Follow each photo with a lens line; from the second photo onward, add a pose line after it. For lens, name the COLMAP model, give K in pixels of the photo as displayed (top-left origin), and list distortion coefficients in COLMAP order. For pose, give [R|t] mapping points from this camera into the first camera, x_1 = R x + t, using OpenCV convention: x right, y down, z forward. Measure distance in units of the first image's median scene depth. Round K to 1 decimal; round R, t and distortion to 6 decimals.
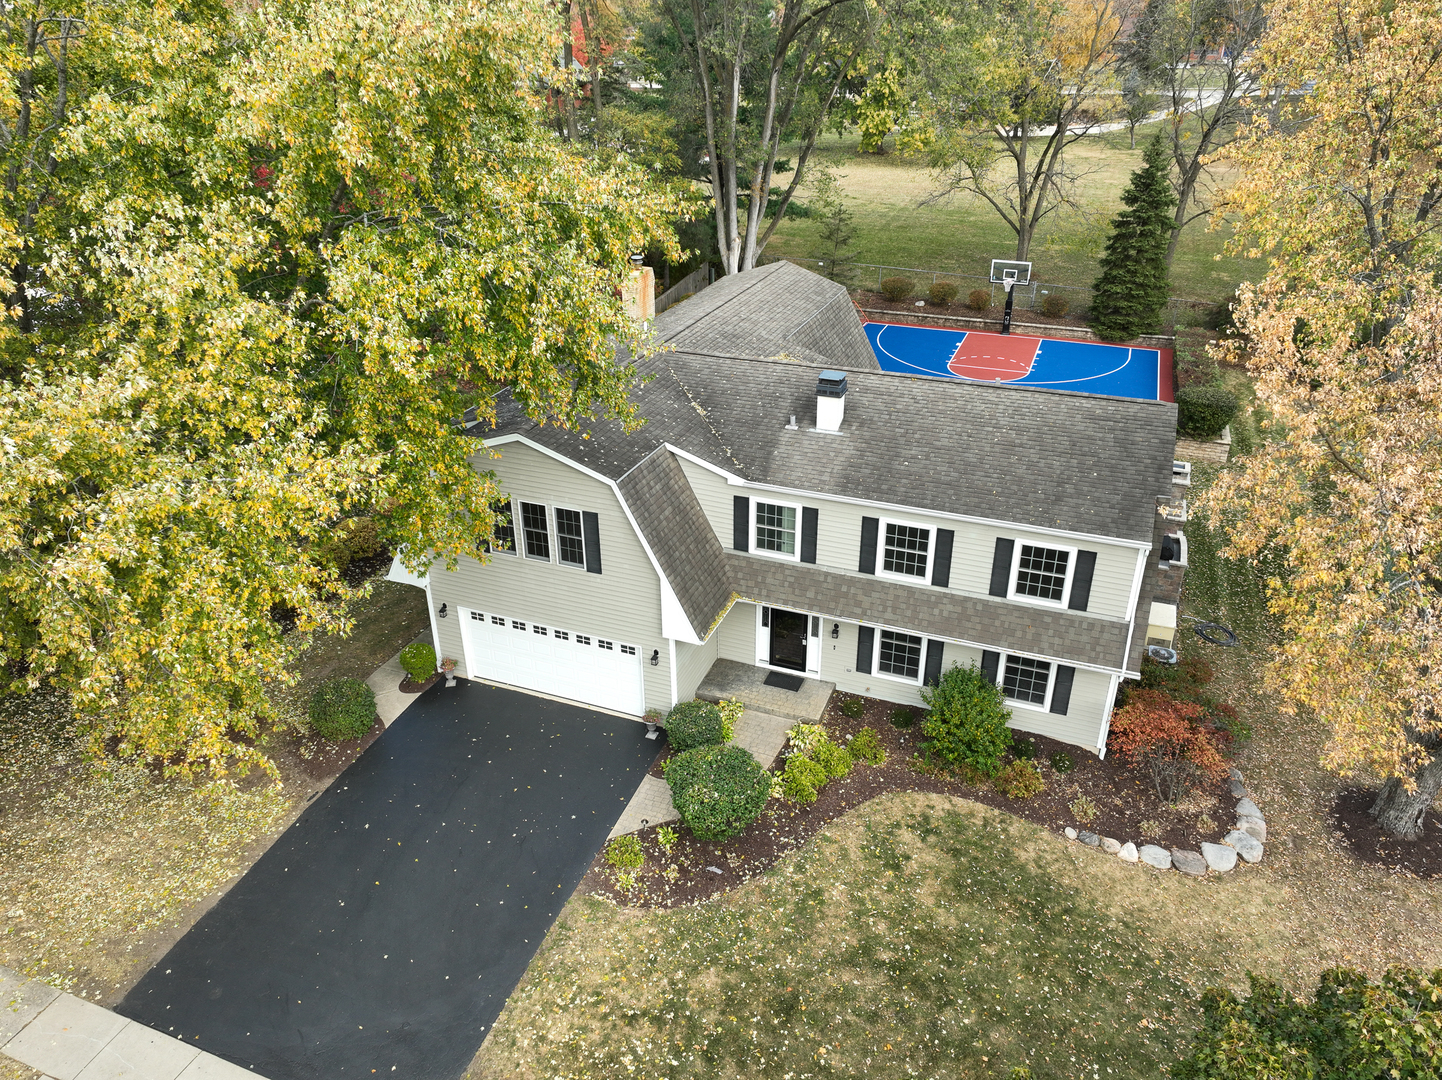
lens RADIAL K [[1013.5, 0, 721.0], [0, 1013.5, 540.0], [0, 0, 1]] dist [-0.002097, 0.001715]
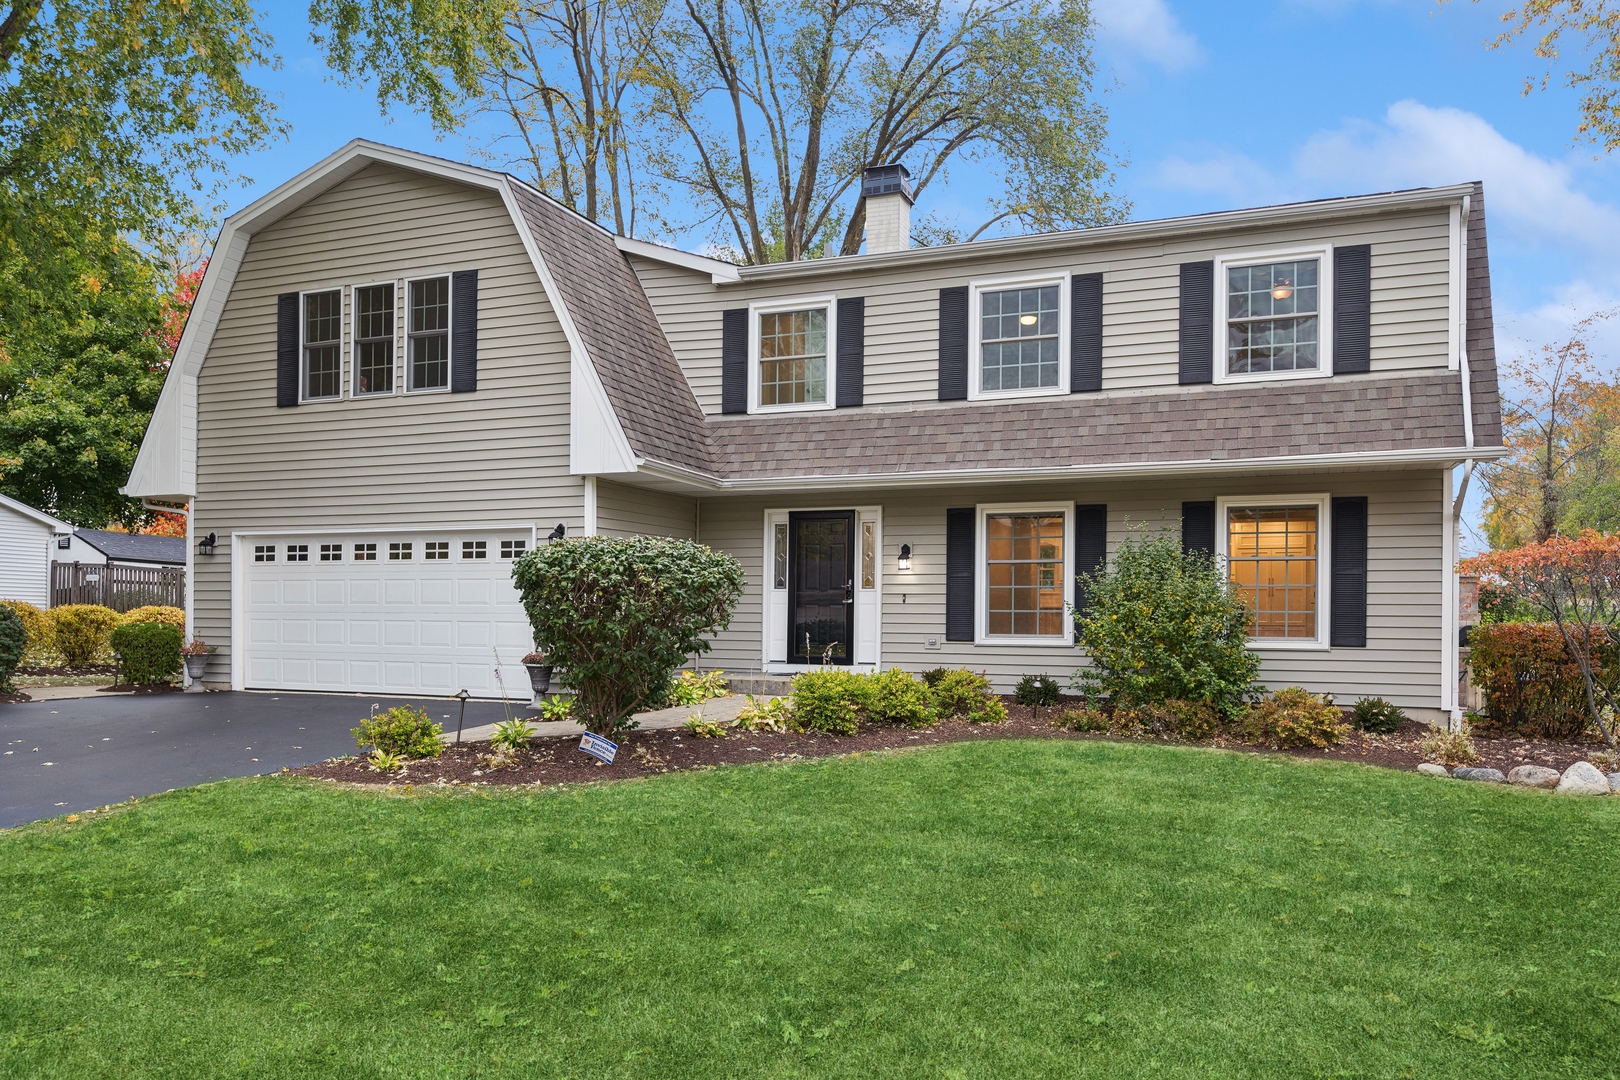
lens RADIAL K [[1198.4, 0, 803.2], [0, 1198.4, 627.1], [0, 0, 1]] dist [-0.008030, 0.000313]
pose [[0.999619, 0.013789, -0.023913, 0.079277], [-0.023270, 0.886922, -0.461332, 0.444376], [0.014848, 0.461713, 0.886905, 0.473761]]
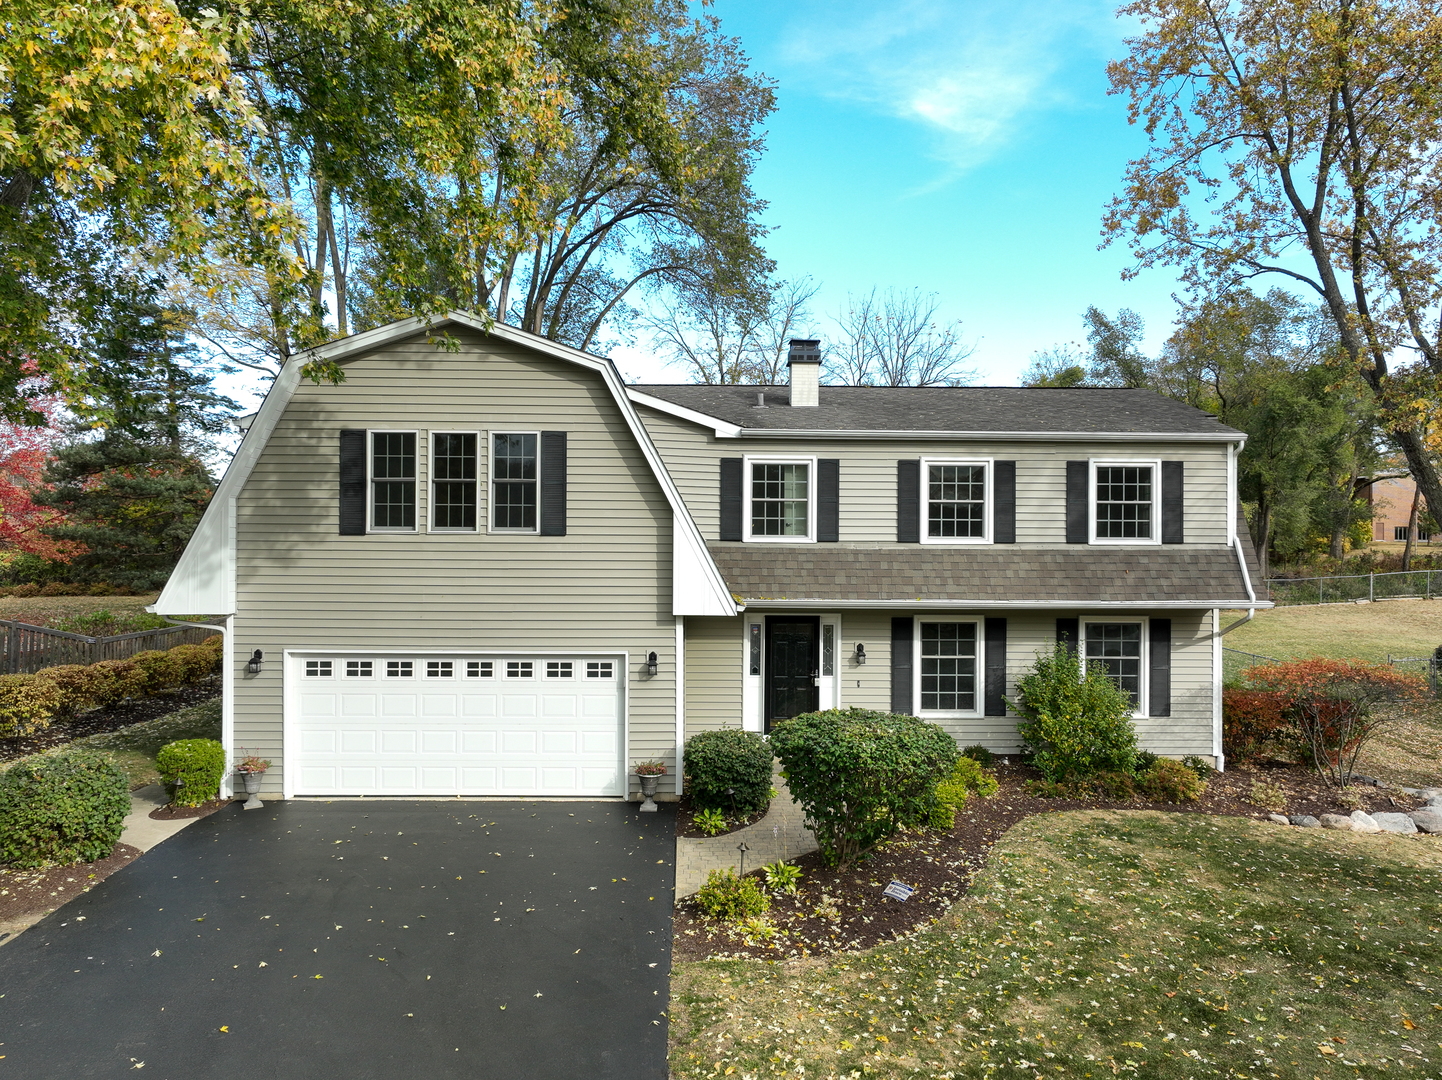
lens RADIAL K [[1013.5, 0, 721.0], [0, 1013.5, 540.0], [0, 0, 1]] dist [-0.002097, 0.001715]
pose [[0.923699, 0.012146, 0.382927, -0.272451], [0.167784, 0.885726, -0.432825, 0.332455], [-0.344426, 0.464049, 0.816107, 0.429960]]
